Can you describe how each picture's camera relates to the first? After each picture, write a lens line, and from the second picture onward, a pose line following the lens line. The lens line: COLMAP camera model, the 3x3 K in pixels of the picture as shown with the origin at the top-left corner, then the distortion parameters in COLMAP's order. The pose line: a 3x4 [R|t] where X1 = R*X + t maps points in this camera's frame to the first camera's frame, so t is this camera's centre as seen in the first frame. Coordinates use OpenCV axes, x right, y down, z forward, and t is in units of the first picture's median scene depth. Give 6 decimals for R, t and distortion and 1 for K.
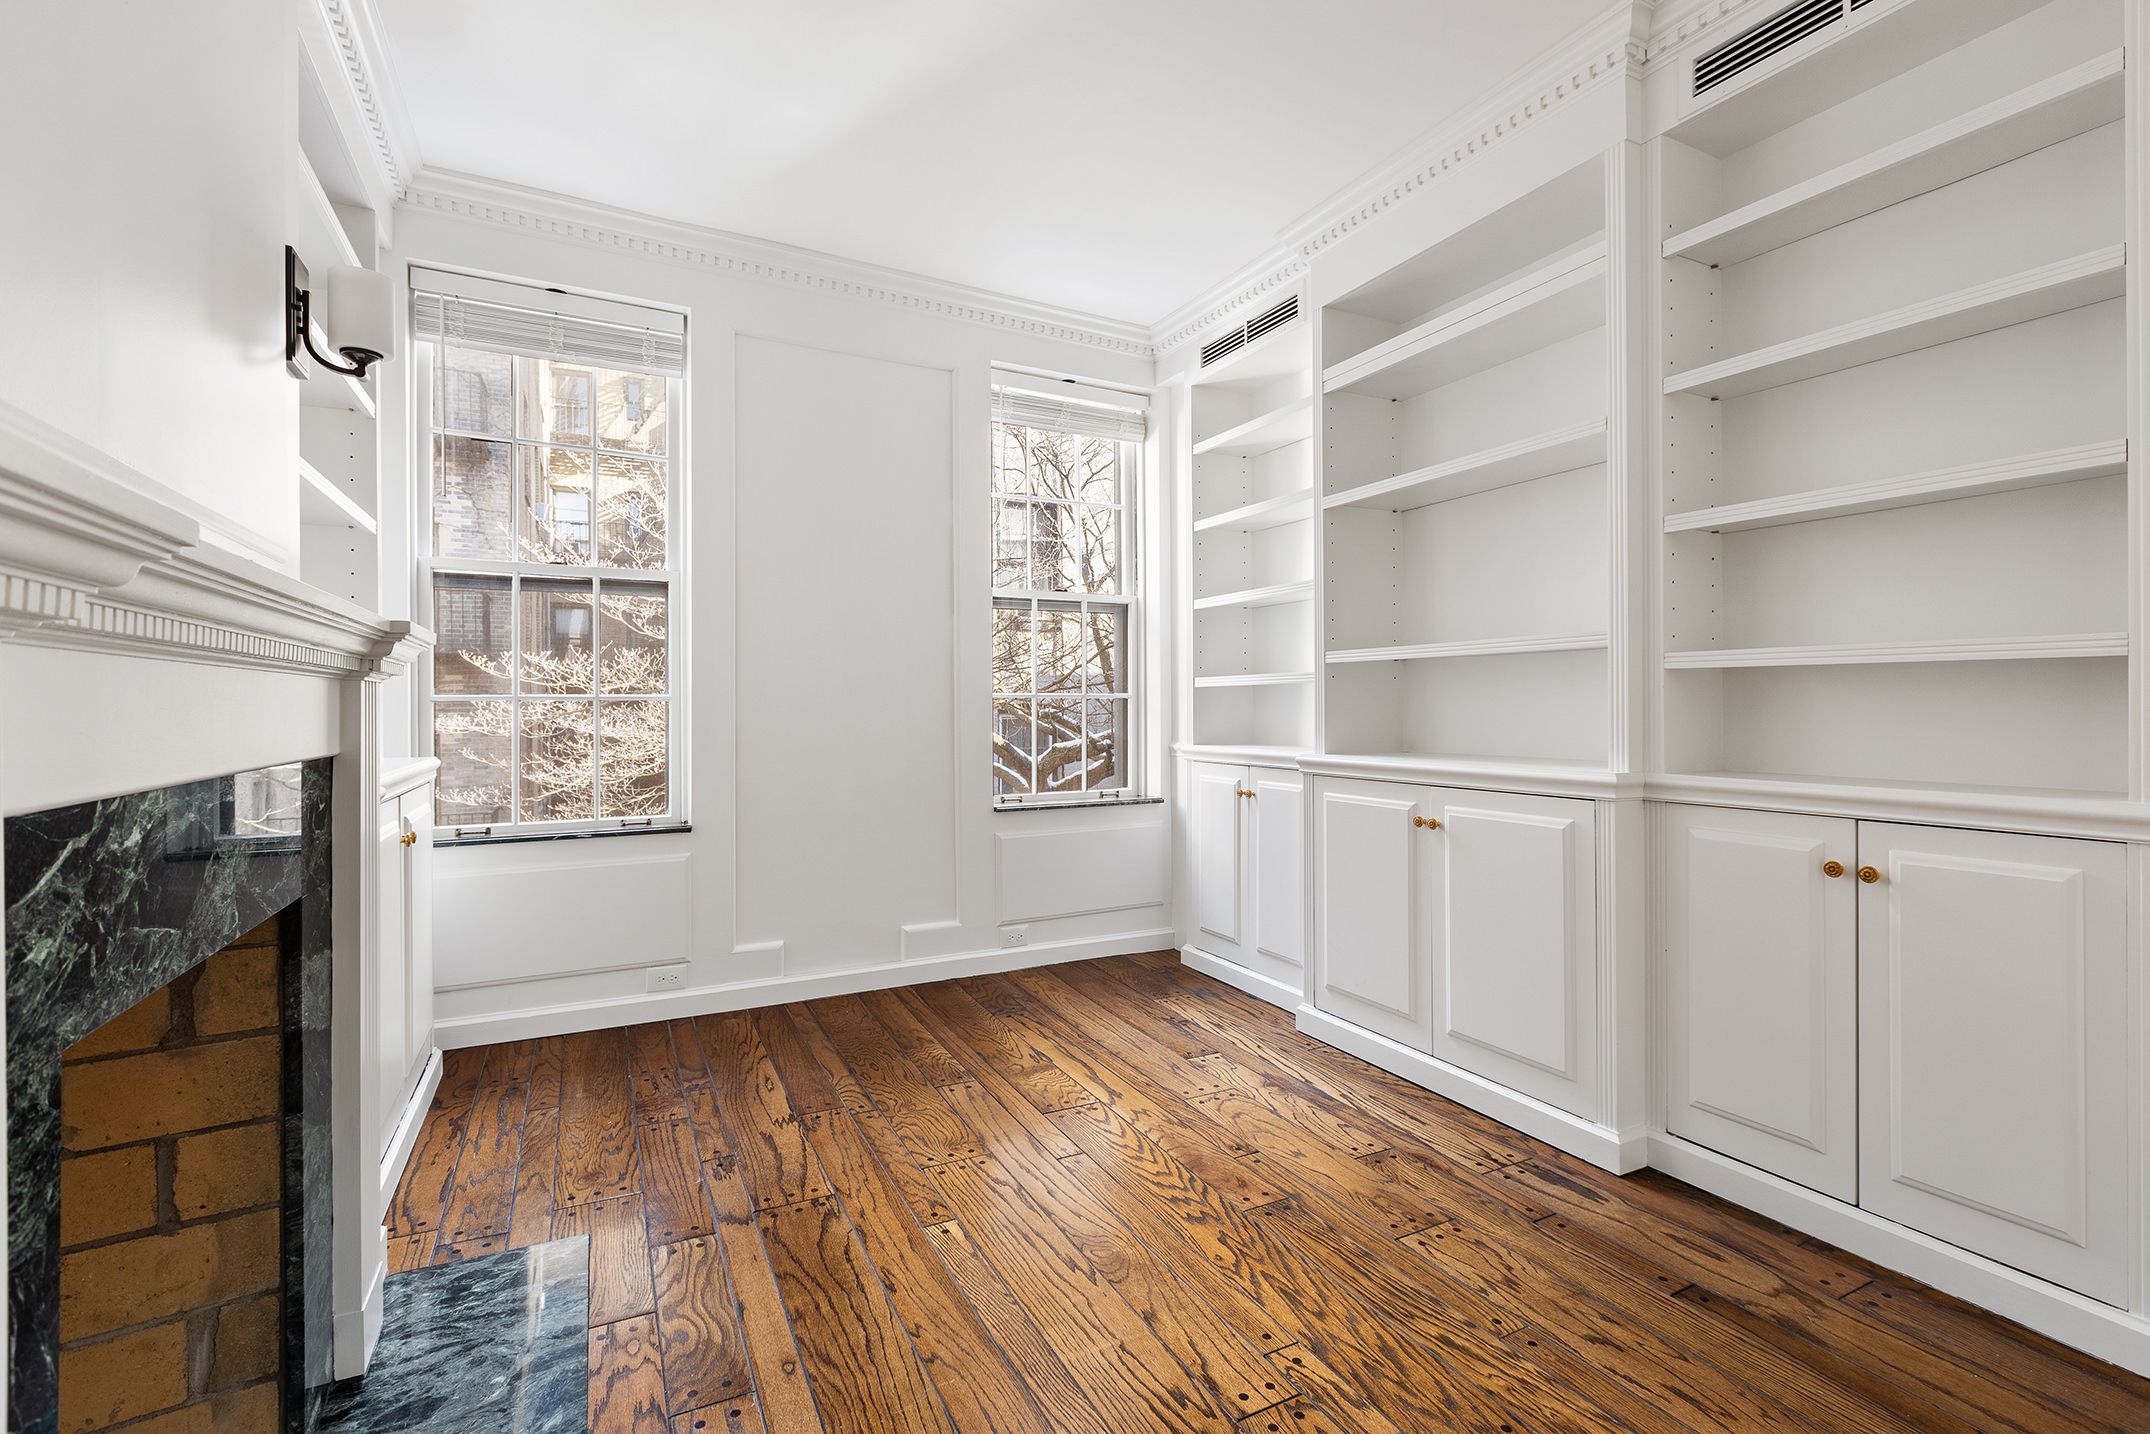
lens RADIAL K [[961.0, 0, 1081.2], [0, 961.0, 708.3], [0, 0, 1]] dist [-0.001867, -0.001015]
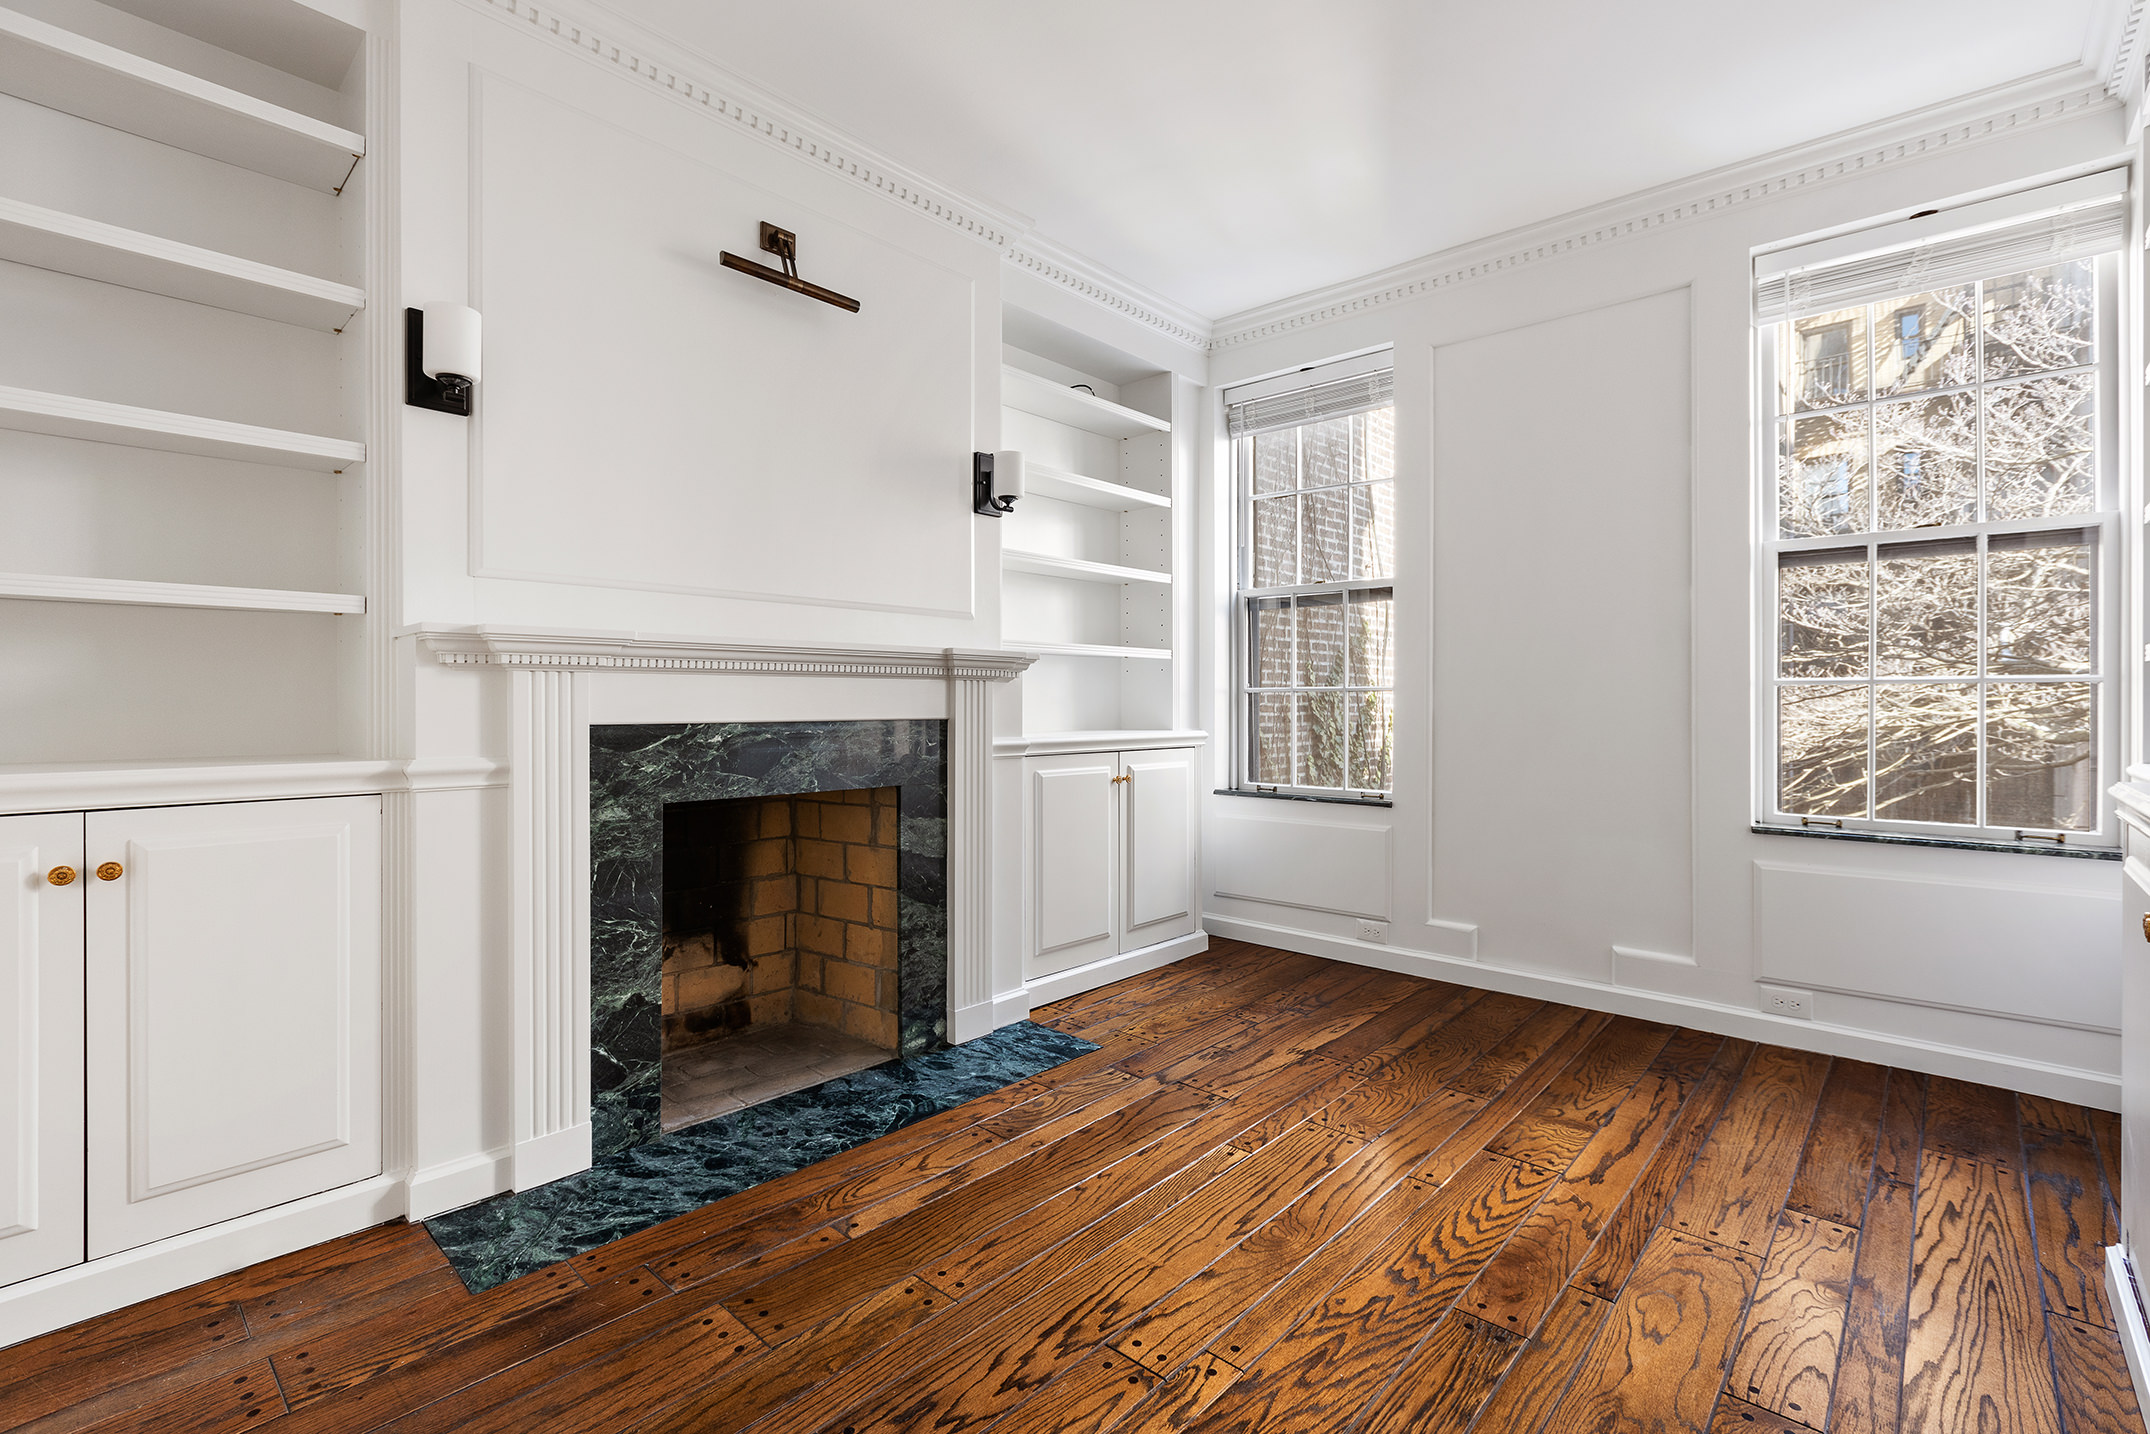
lens RADIAL K [[961.0, 0, 1079.2], [0, 961.0, 707.3], [0, 0, 1]] dist [-0.001867, -0.001015]
pose [[0.348289, 0.007944, -0.937354, 0.630608], [-0.004211, 0.999967, 0.006909, 0.006068], [0.937378, 0.001541, 0.348311, 0.318653]]
